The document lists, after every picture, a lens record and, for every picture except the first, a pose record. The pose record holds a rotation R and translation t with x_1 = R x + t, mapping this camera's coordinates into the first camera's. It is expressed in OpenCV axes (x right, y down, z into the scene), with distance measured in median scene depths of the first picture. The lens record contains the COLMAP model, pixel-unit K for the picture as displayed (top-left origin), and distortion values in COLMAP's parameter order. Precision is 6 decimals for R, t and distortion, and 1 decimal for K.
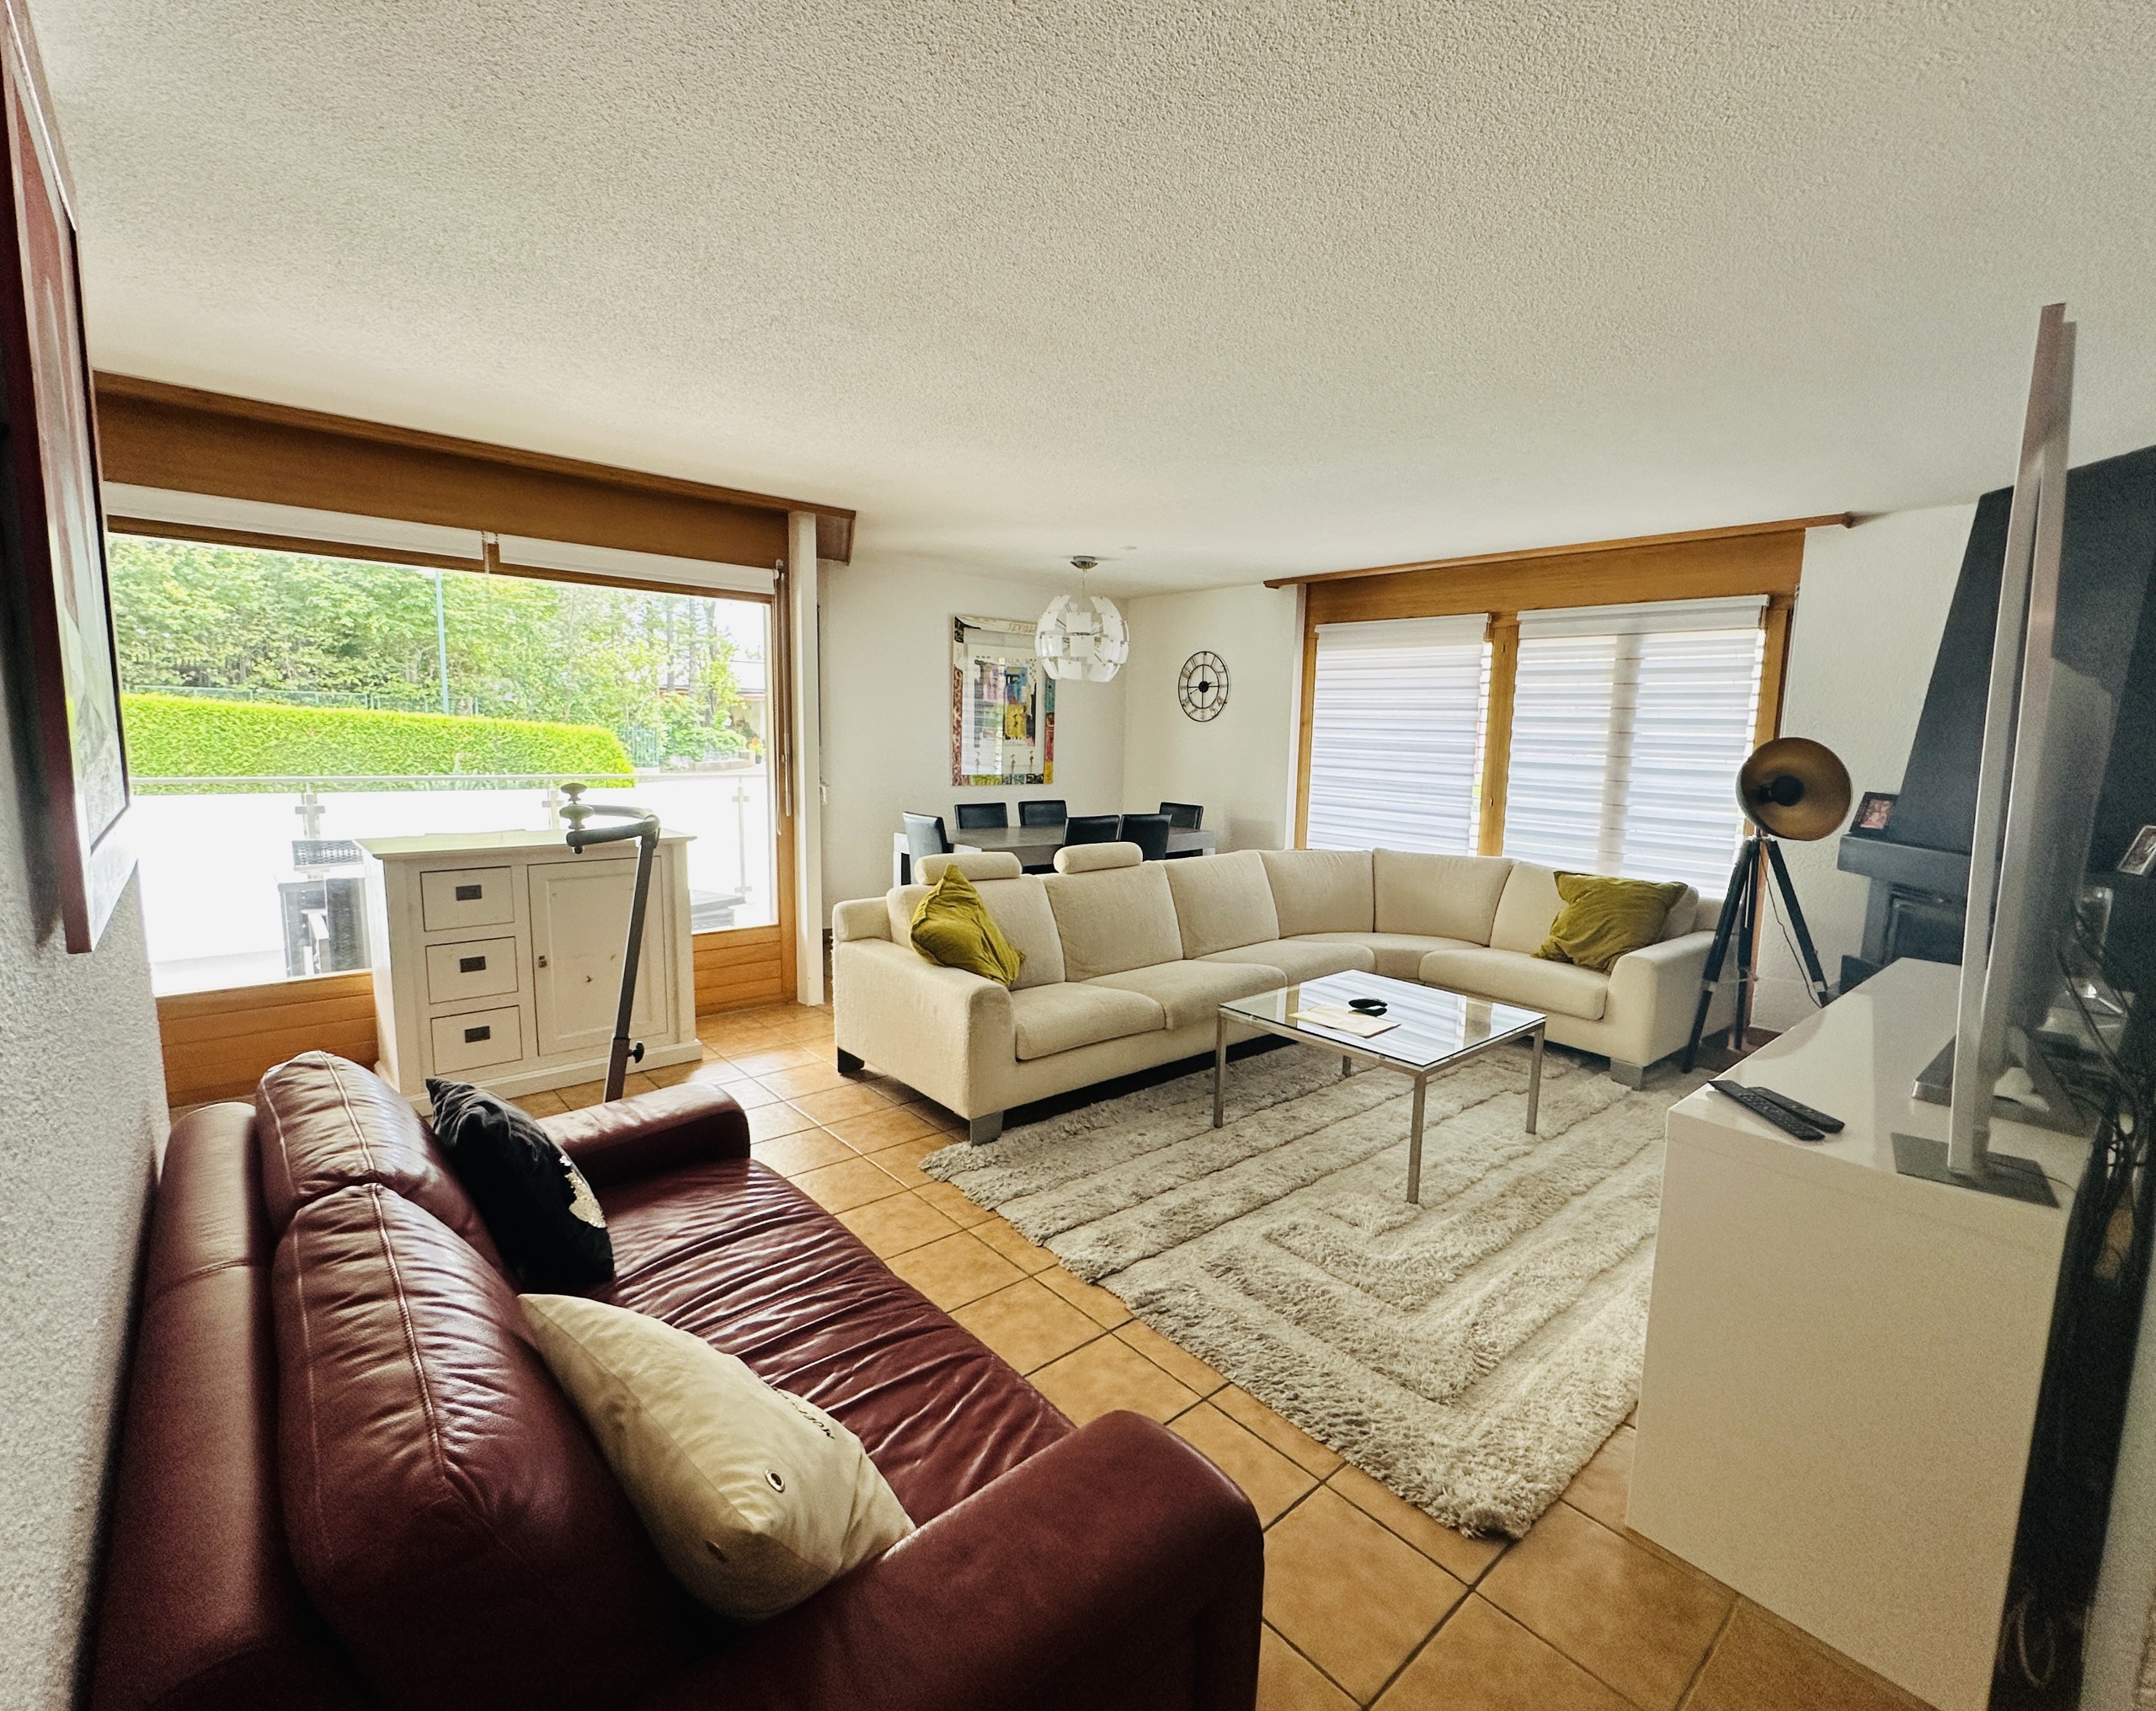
lens RADIAL K [[980.8, 0, 1157.5], [0, 980.8, 848.3], [0, 0, 1]] dist [-0.001724, 0.000204]
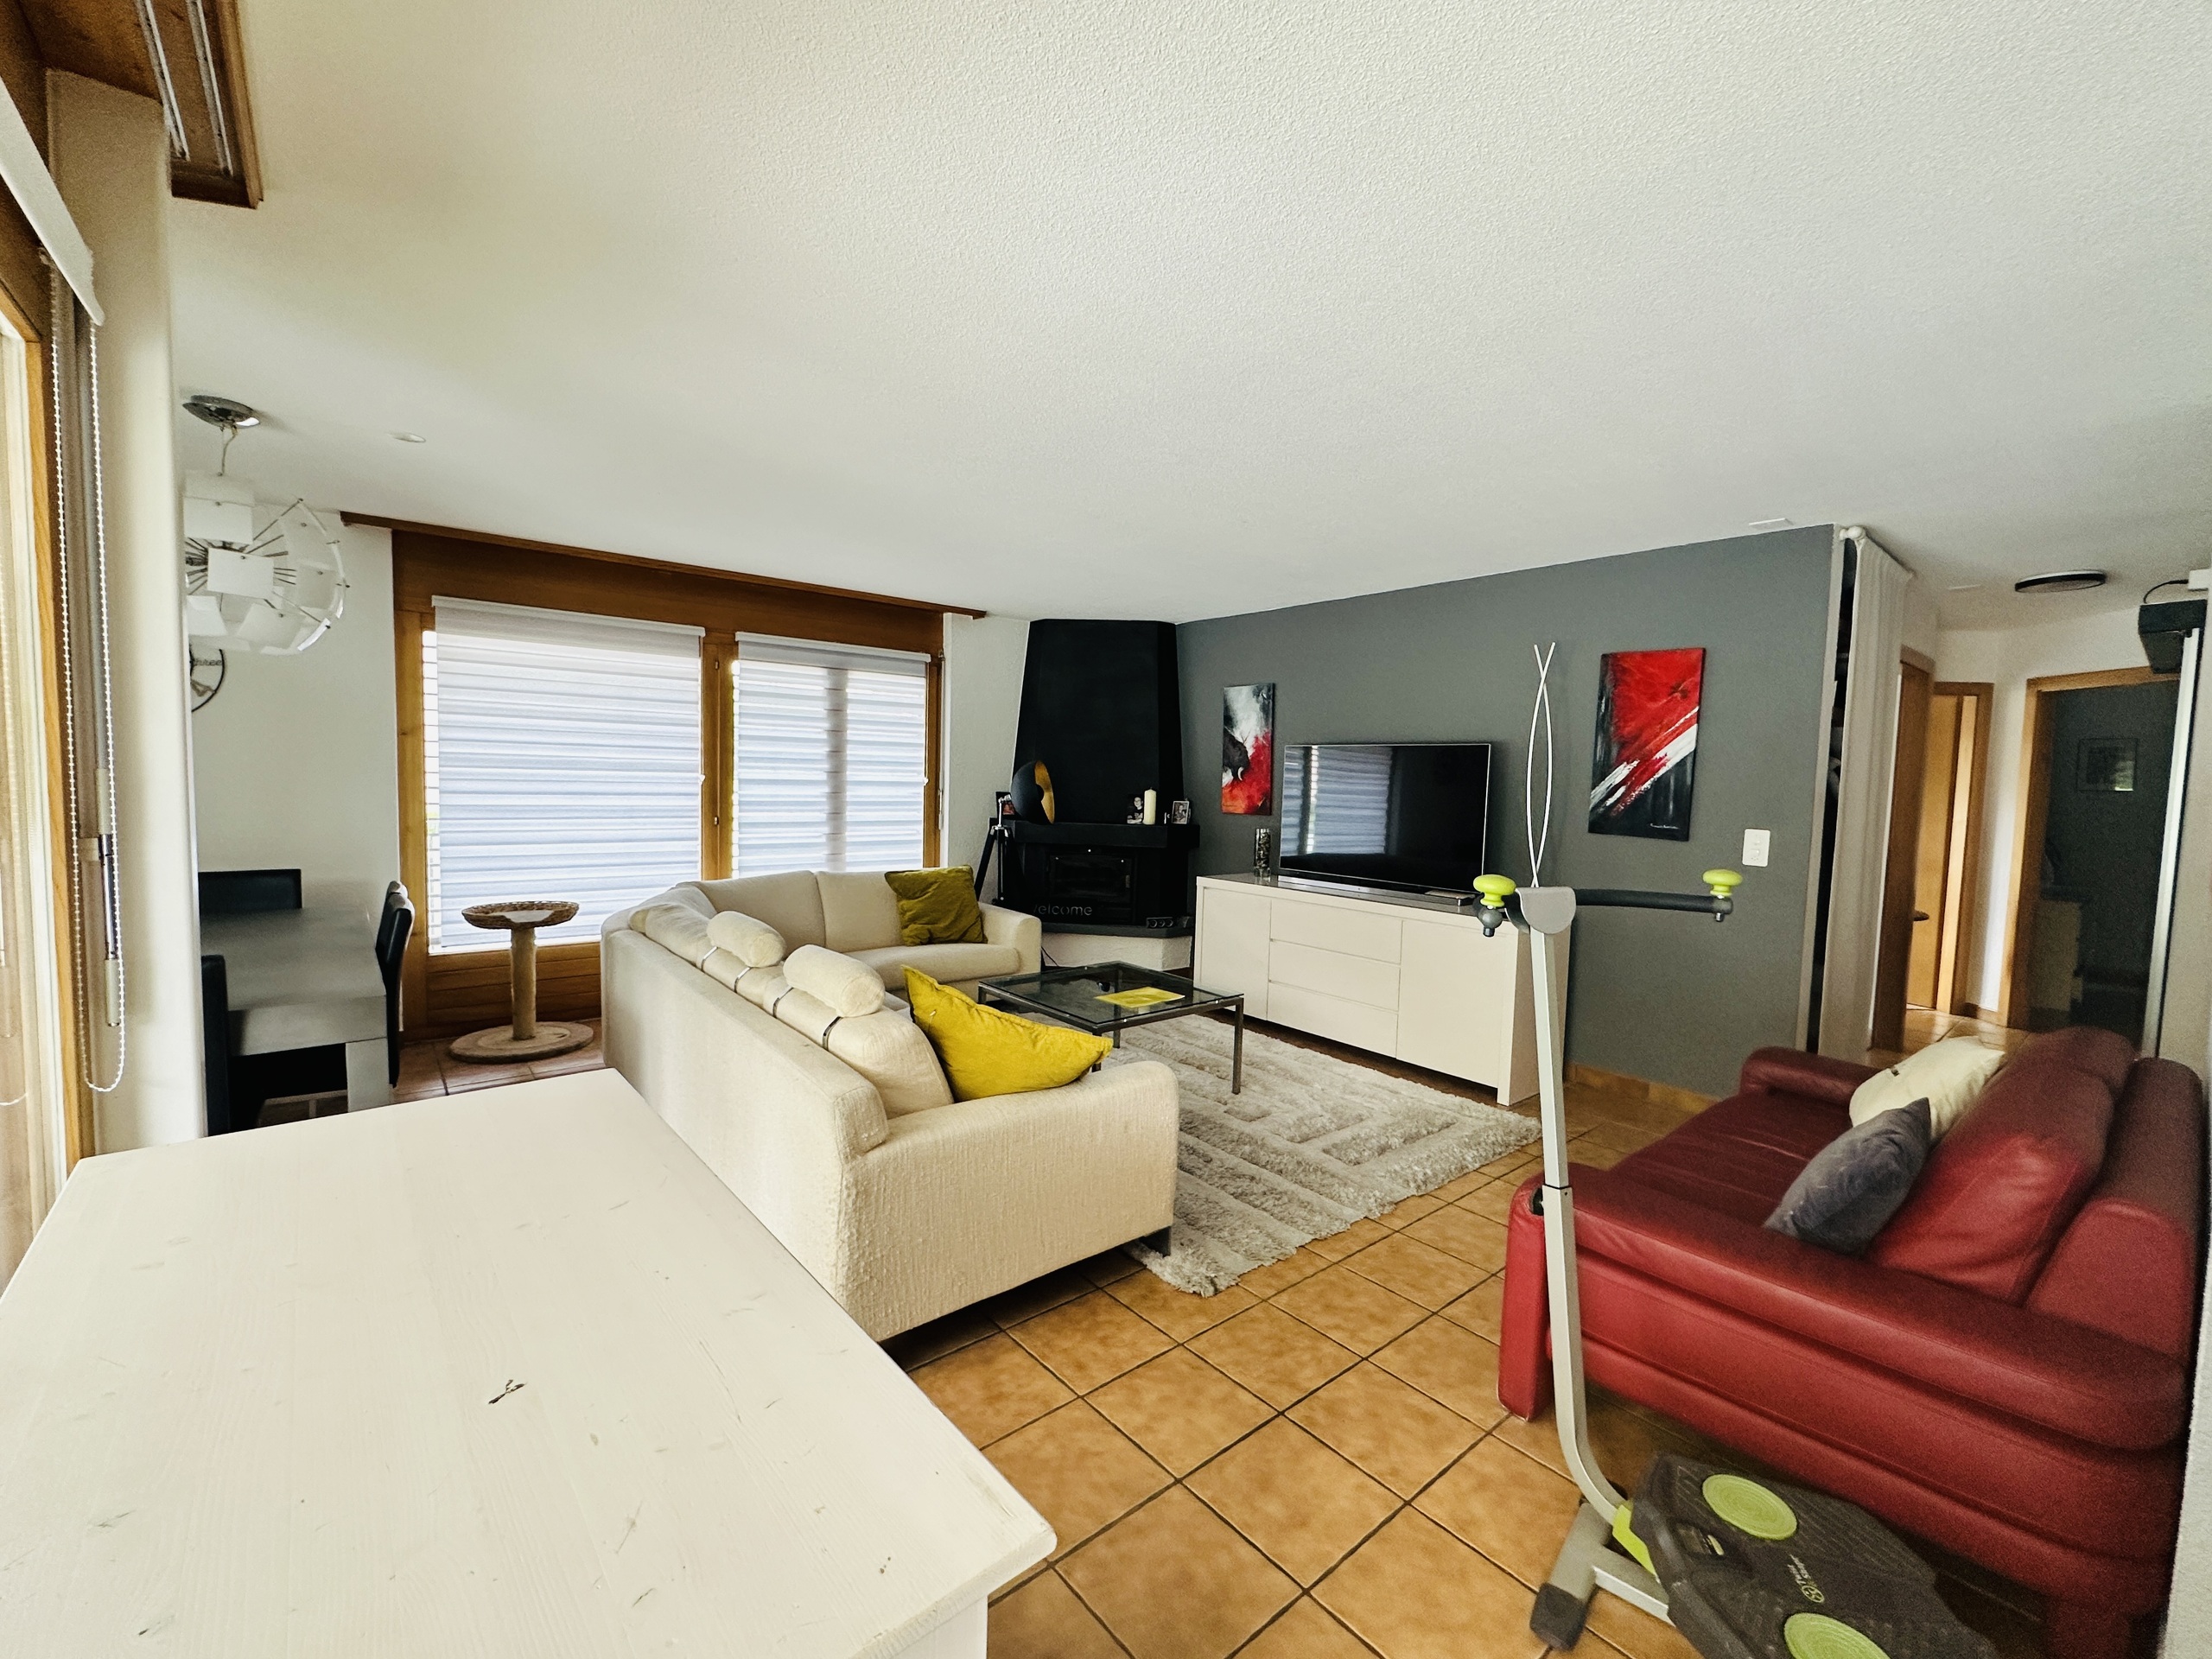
lens RADIAL K [[905.1, 0, 1104.7], [0, 905.1, 832.6], [0, 0, 1]] dist [-0.003361, 0.000648]
pose [[0.071110, -0.092698, 0.993152, -0.715687], [0.093420, 0.991915, 0.085894, -0.102771], [-0.993084, 0.086672, 0.079195, 0.728121]]
